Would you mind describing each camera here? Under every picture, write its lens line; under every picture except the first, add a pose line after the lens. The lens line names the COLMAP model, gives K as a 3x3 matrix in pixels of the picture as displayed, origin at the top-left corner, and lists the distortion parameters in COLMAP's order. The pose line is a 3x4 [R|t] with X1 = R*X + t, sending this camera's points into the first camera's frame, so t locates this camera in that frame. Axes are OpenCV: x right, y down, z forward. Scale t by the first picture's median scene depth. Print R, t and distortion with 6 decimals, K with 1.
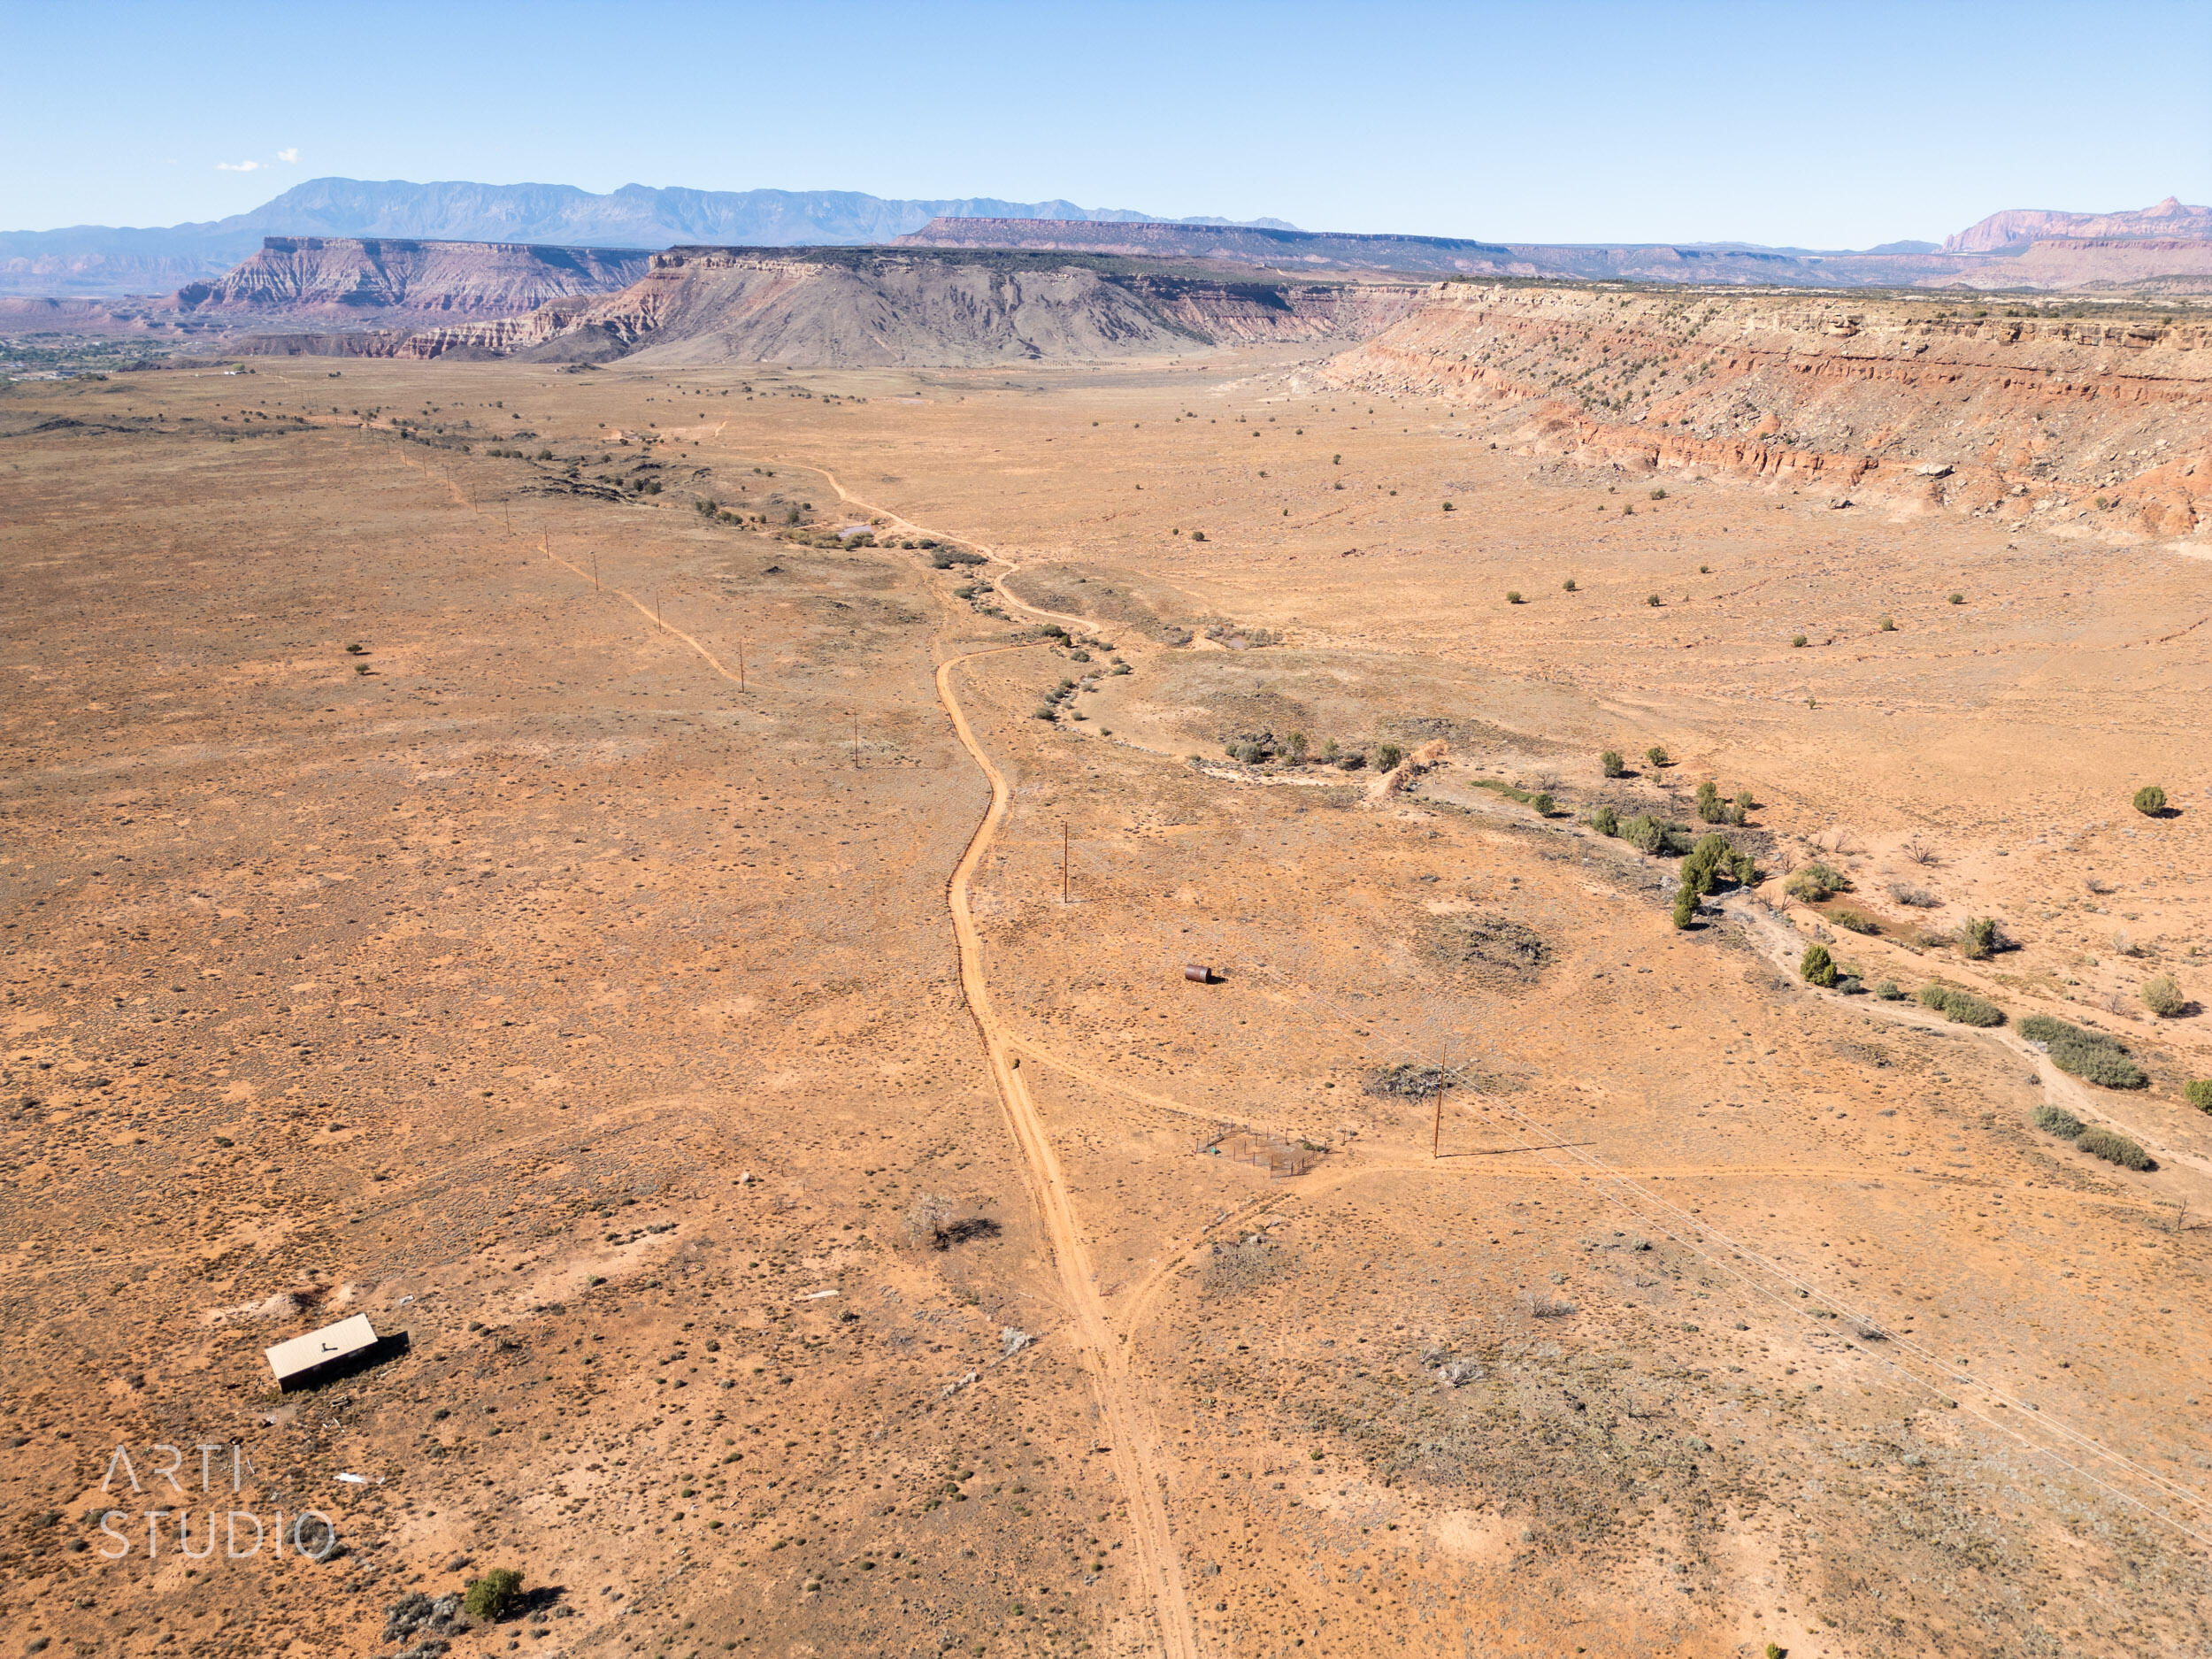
lens RADIAL K [[1568.2, 0, 1100.1], [0, 1568.2, 823.6], [0, 0, 1]] dist [0.075640, -0.073267]
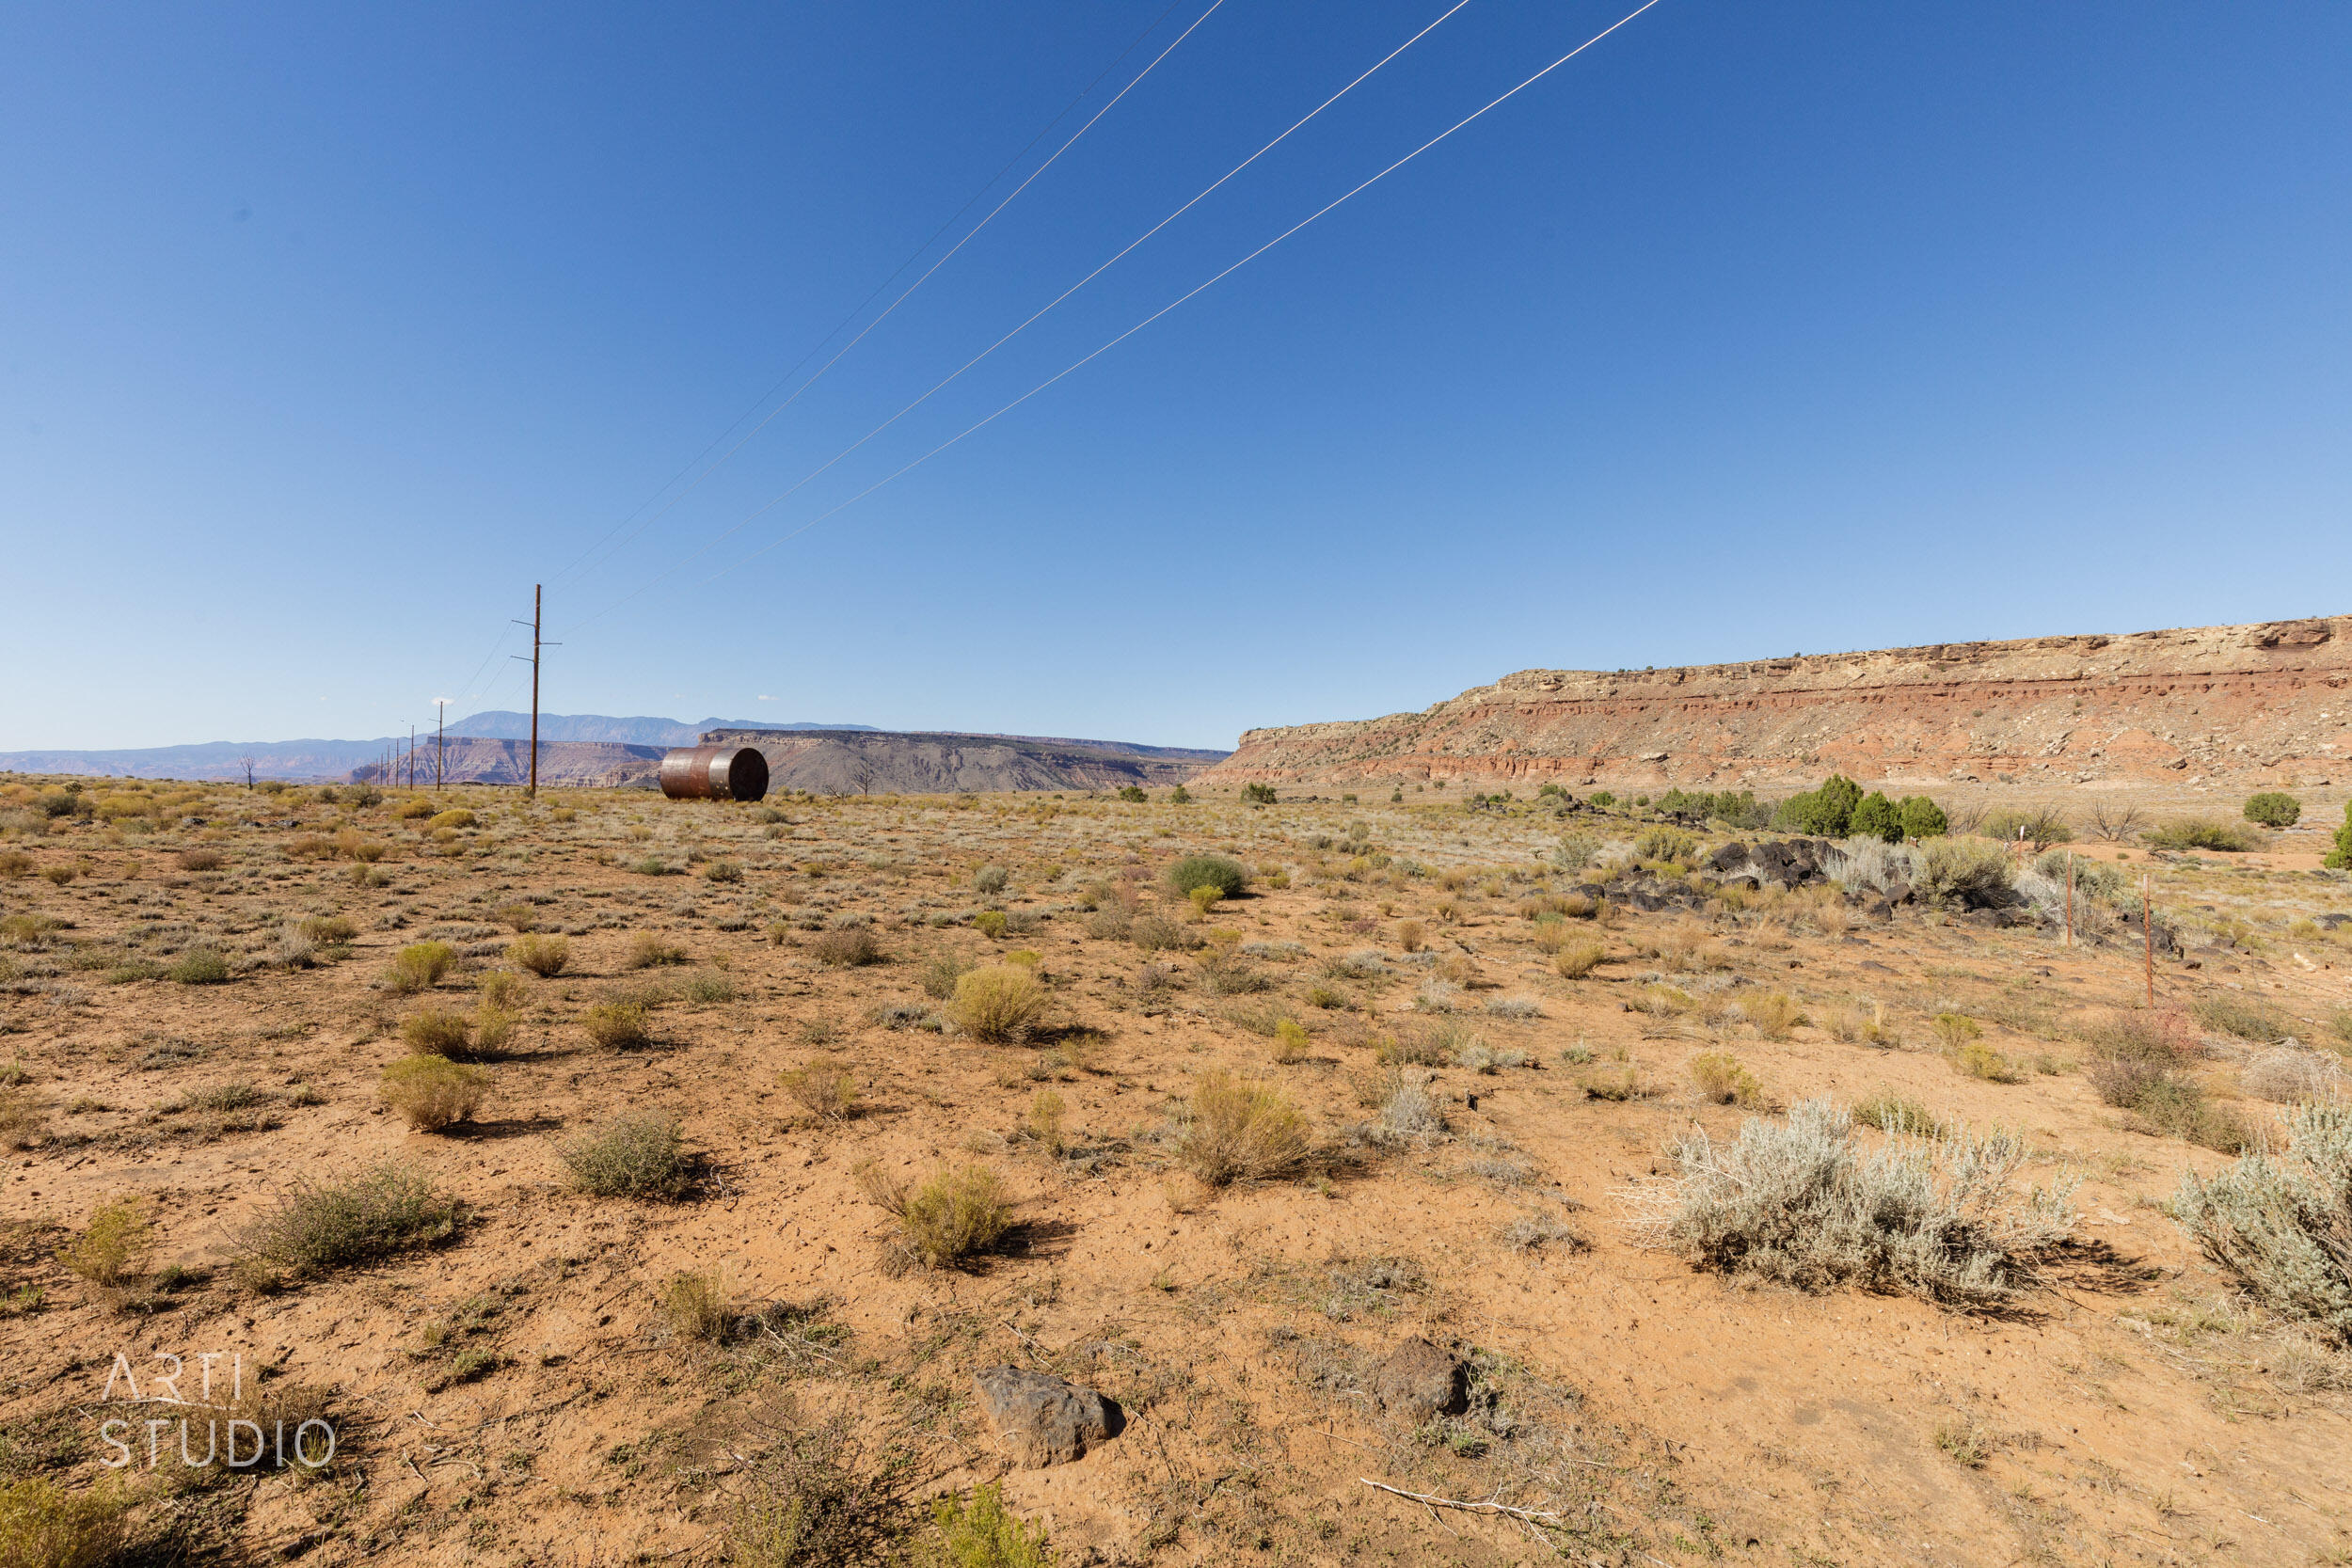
lens RADIAL K [[1063.6, 0, 1181.1], [0, 1063.6, 800.2], [0, 0, 1]] dist [0.011604, -0.003822]
pose [[0.989490, 0.012132, 0.144093, 0.008458], [0.033596, 0.949919, -0.310684, 0.011705], [-0.140646, 0.312259, 0.939528, 0.059647]]
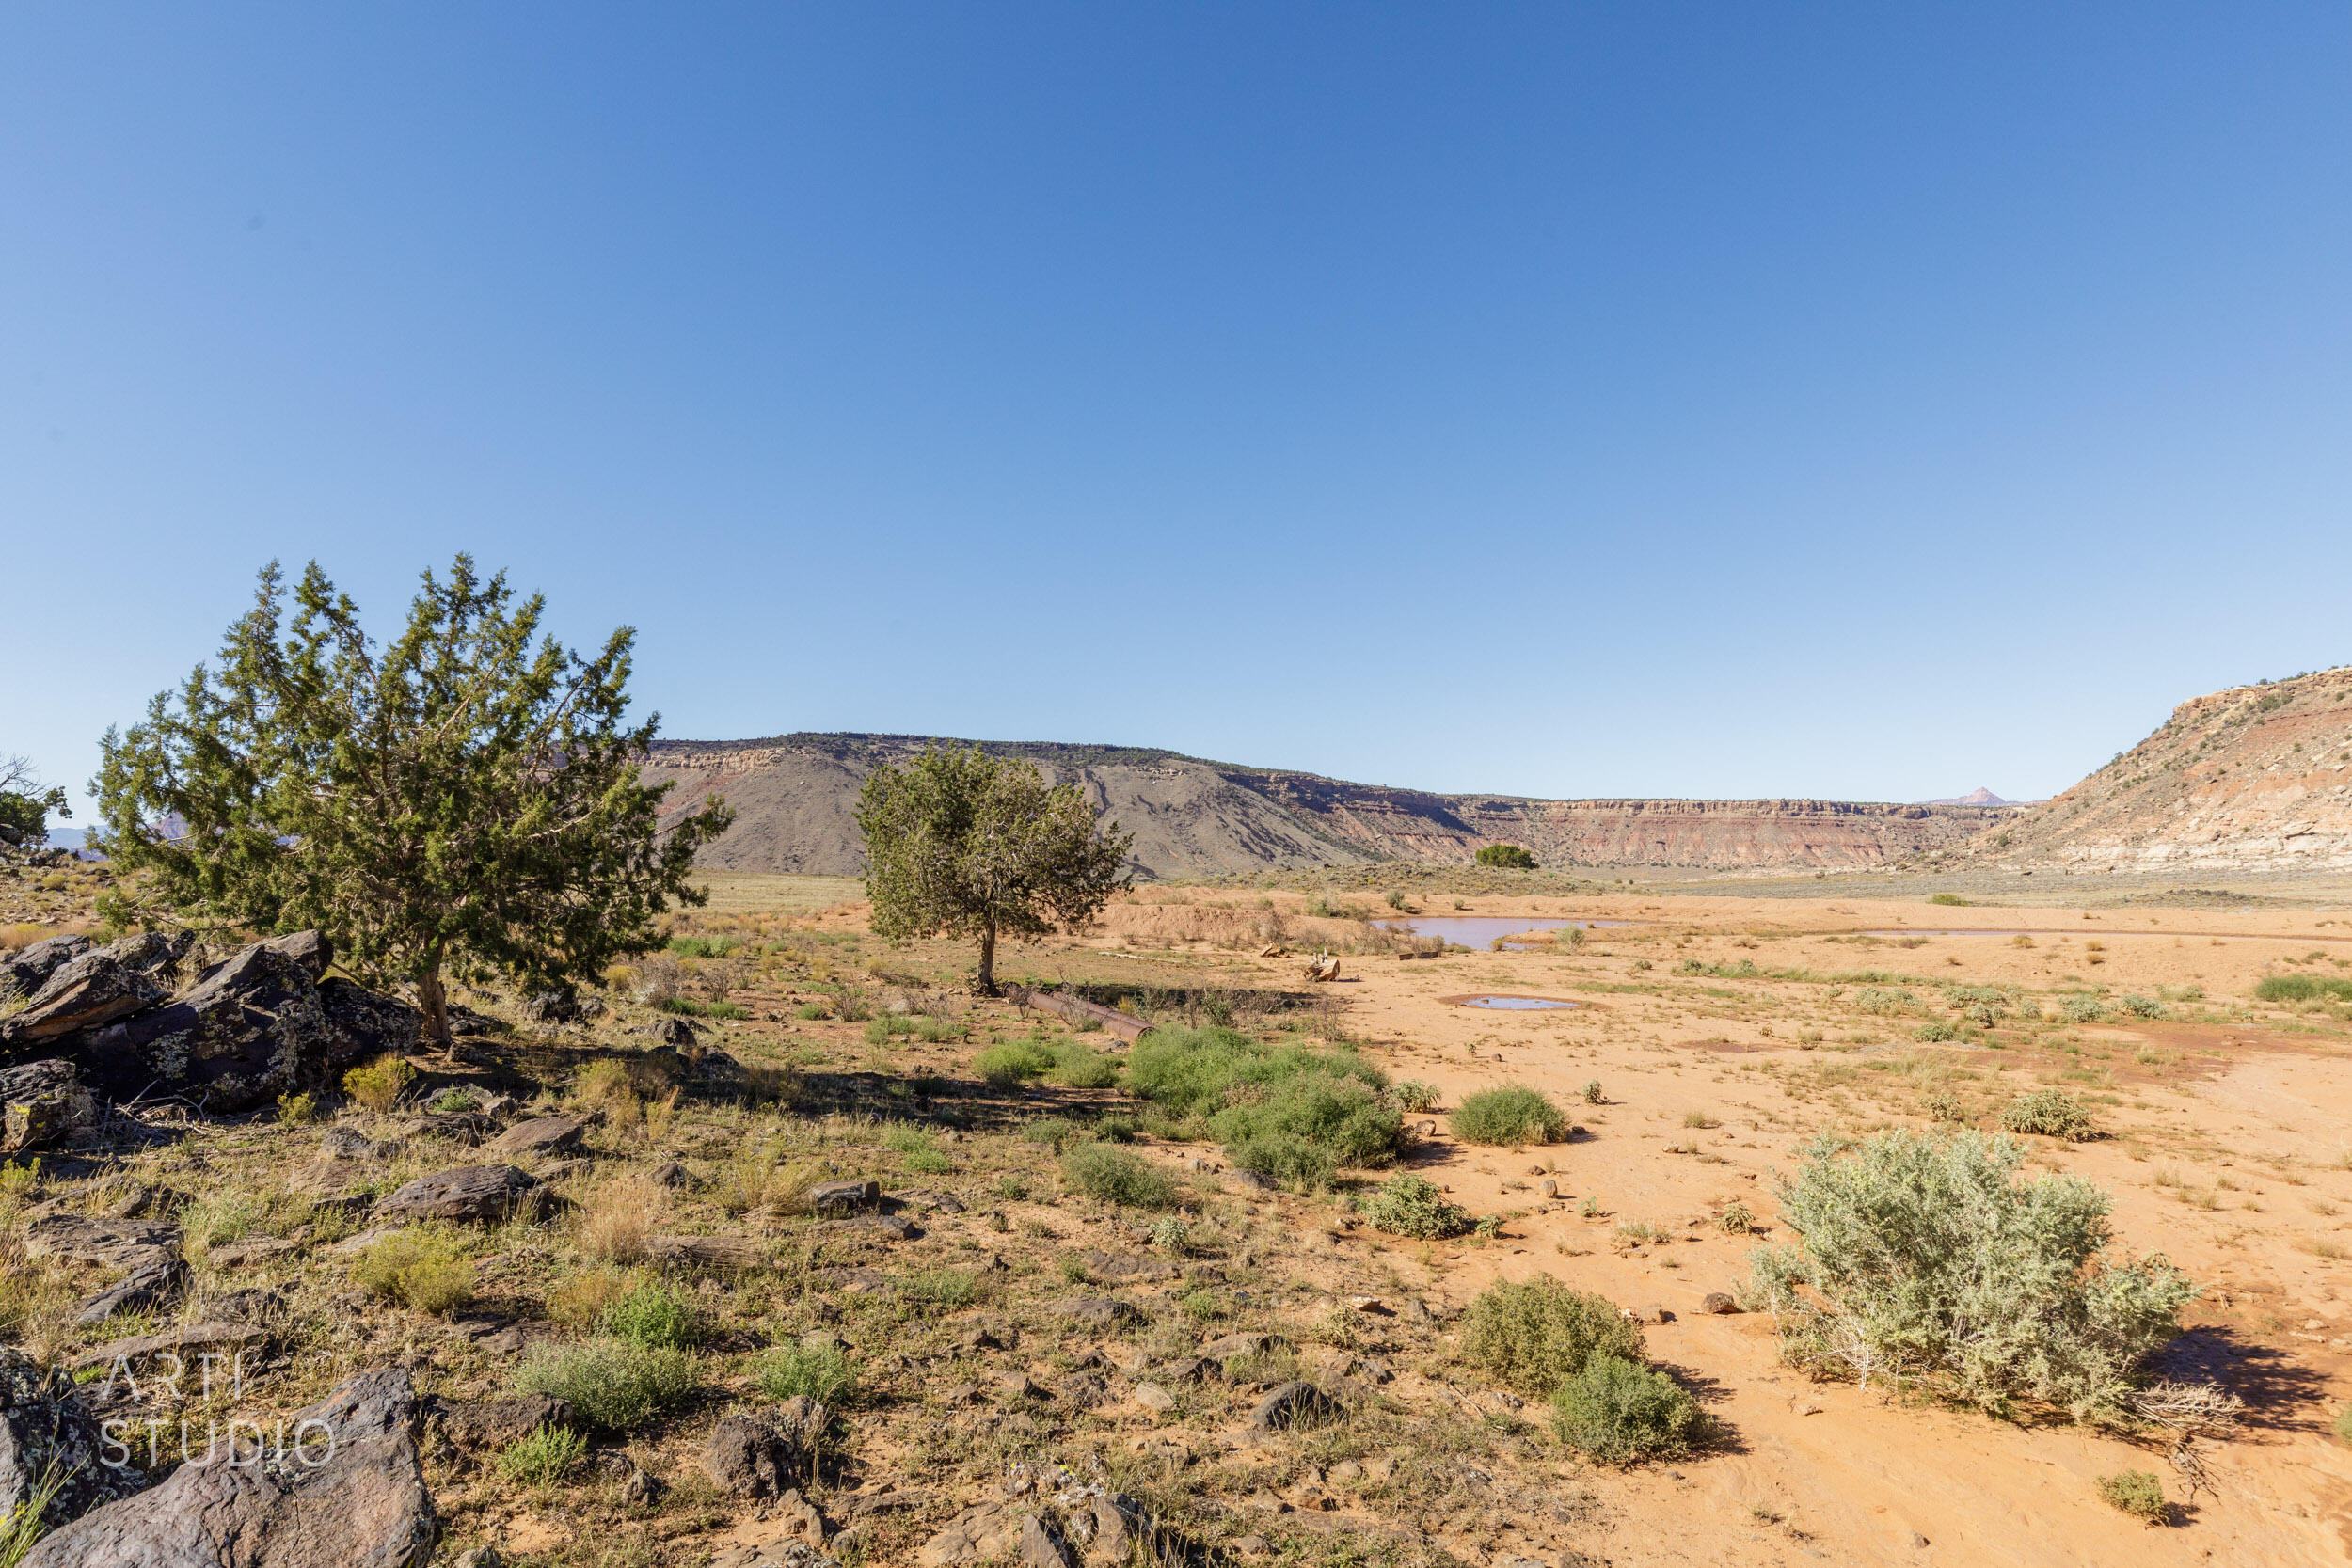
lens RADIAL K [[1385.6, 0, 1166.7], [0, 1385.6, 804.0], [0, 0, 1]] dist [0.005827, -0.003199]
pose [[0.996296, -0.002751, 0.085949, -0.073649], [0.034125, 0.930065, -0.365806, -0.131343], [-0.078932, 0.367384, 0.926714, 0.495072]]
